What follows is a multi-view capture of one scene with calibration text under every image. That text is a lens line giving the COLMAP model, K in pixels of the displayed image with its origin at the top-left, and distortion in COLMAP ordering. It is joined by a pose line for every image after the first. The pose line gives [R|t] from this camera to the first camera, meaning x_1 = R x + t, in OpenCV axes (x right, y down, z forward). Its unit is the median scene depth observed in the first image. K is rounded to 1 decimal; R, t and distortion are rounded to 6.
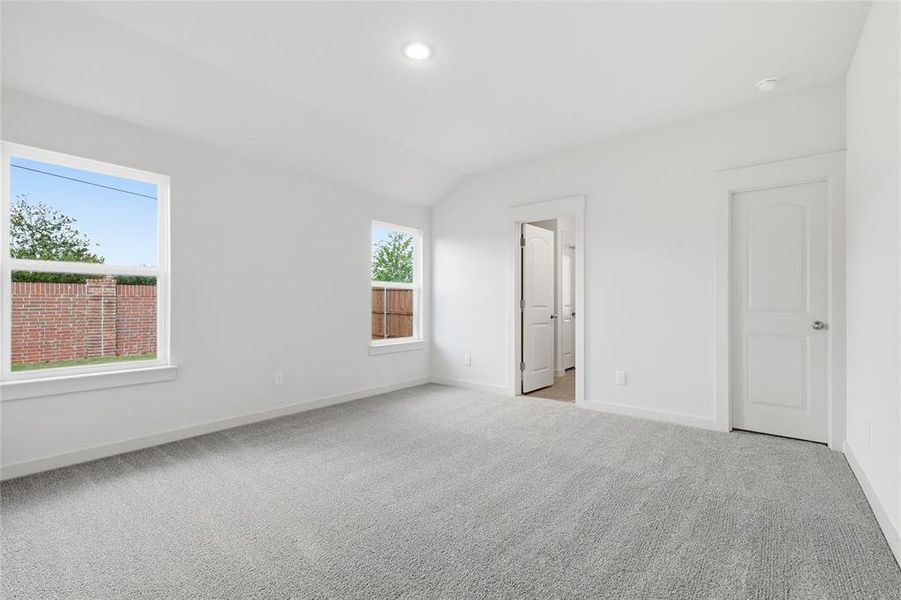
lens RADIAL K [[405.6, 0, 447.8], [0, 405.6, 299.5], [0, 0, 1]] dist [0.009639, -0.000471]
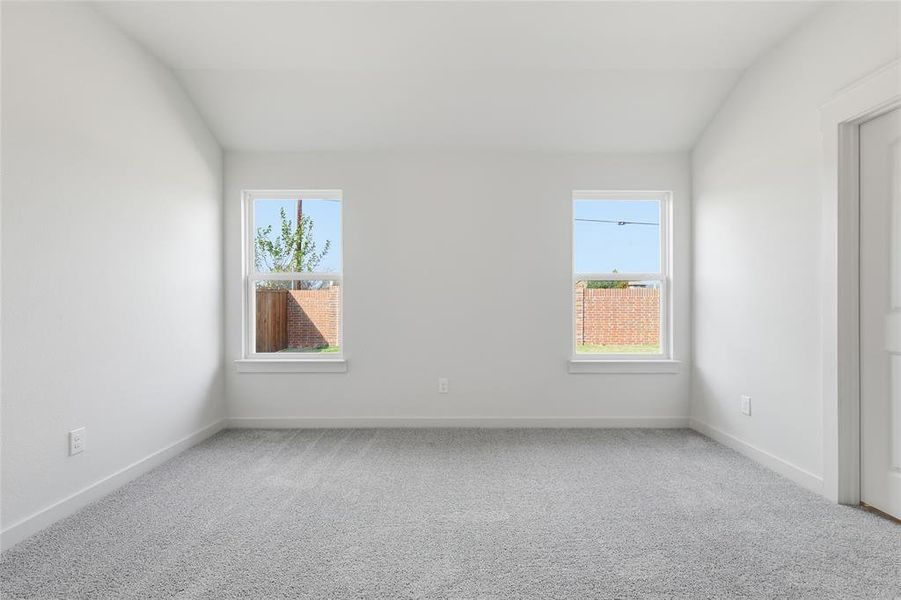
lens RADIAL K [[405.6, 0, 447.8], [0, 405.6, 299.5], [0, 0, 1]] dist [0.009639, -0.000471]
pose [[0.611784, -0.016928, -0.790844, 0.368175], [0.012222, 0.999854, -0.011947, 0.014791], [0.790930, -0.002357, 0.611902, 0.534719]]
